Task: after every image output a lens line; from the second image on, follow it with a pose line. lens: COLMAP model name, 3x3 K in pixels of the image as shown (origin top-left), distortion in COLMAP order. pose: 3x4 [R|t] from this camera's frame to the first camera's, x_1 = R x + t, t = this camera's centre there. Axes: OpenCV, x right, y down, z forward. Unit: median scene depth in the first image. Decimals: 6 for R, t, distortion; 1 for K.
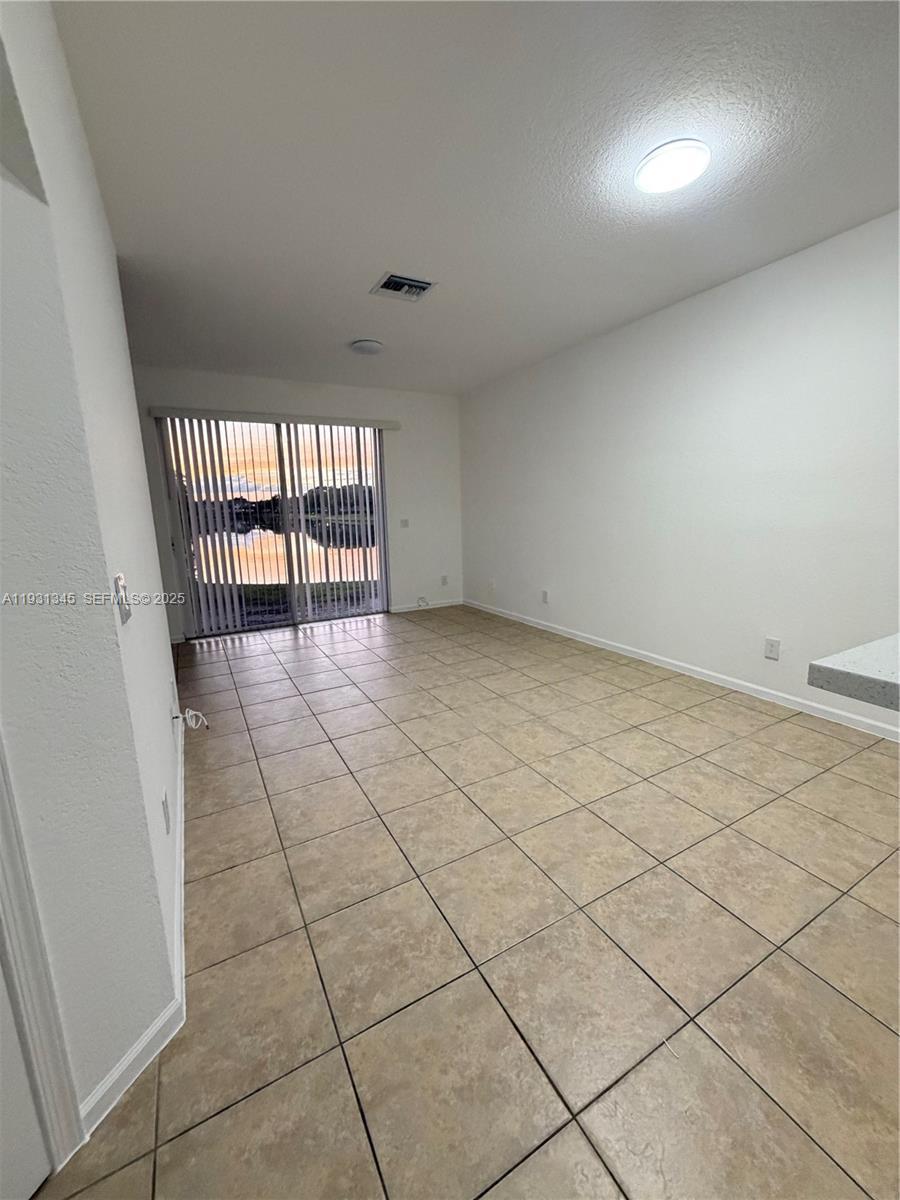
lens RADIAL K [[479.3, 0, 449.0], [0, 479.3, 593.6], [0, 0, 1]] dist [0.000320, 0.000031]
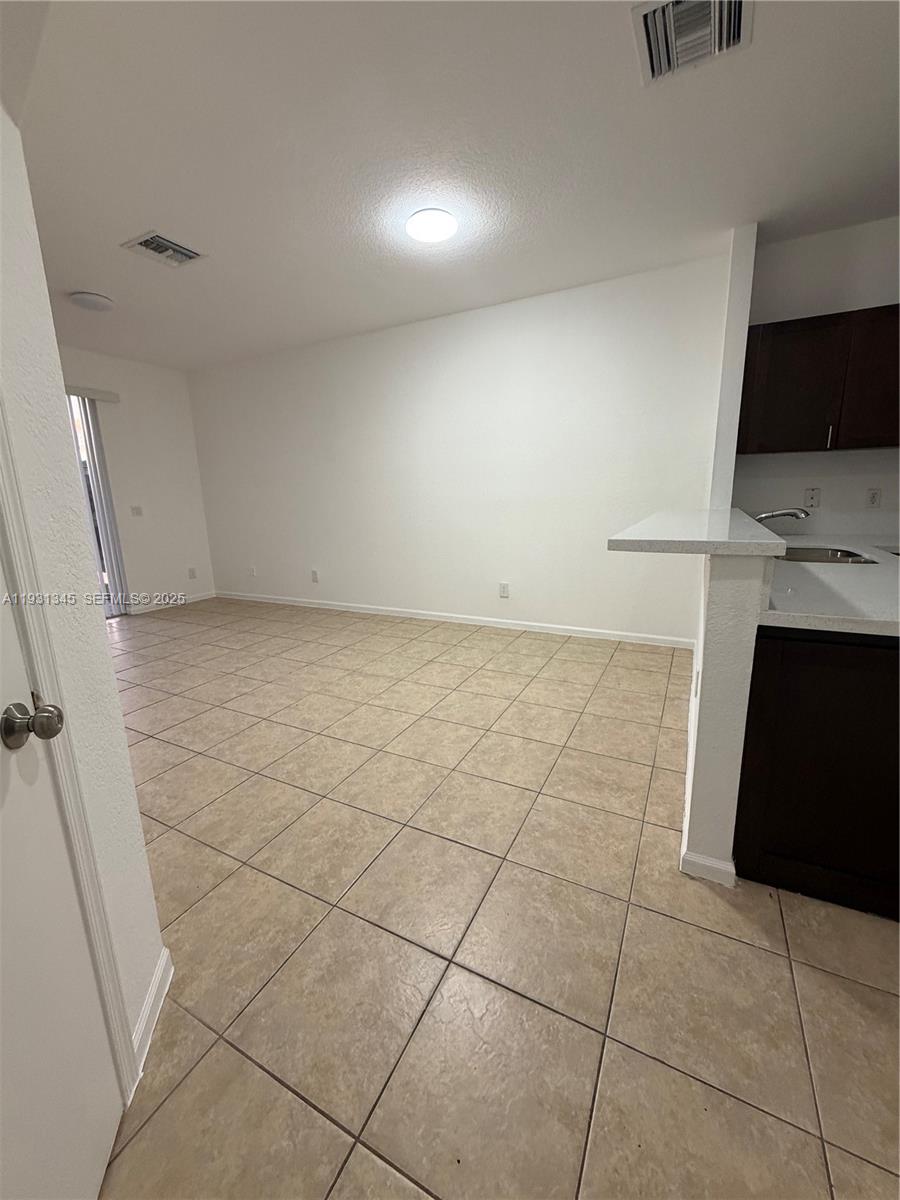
lens RADIAL K [[479.3, 0, 449.0], [0, 479.3, 593.6], [0, 0, 1]] dist [0.000320, 0.000031]
pose [[0.830981, -0.110744, 0.545167, -0.240308], [0.104800, 0.993602, 0.042094, 0.054940], [-0.546341, 0.022155, 0.837270, -0.085697]]
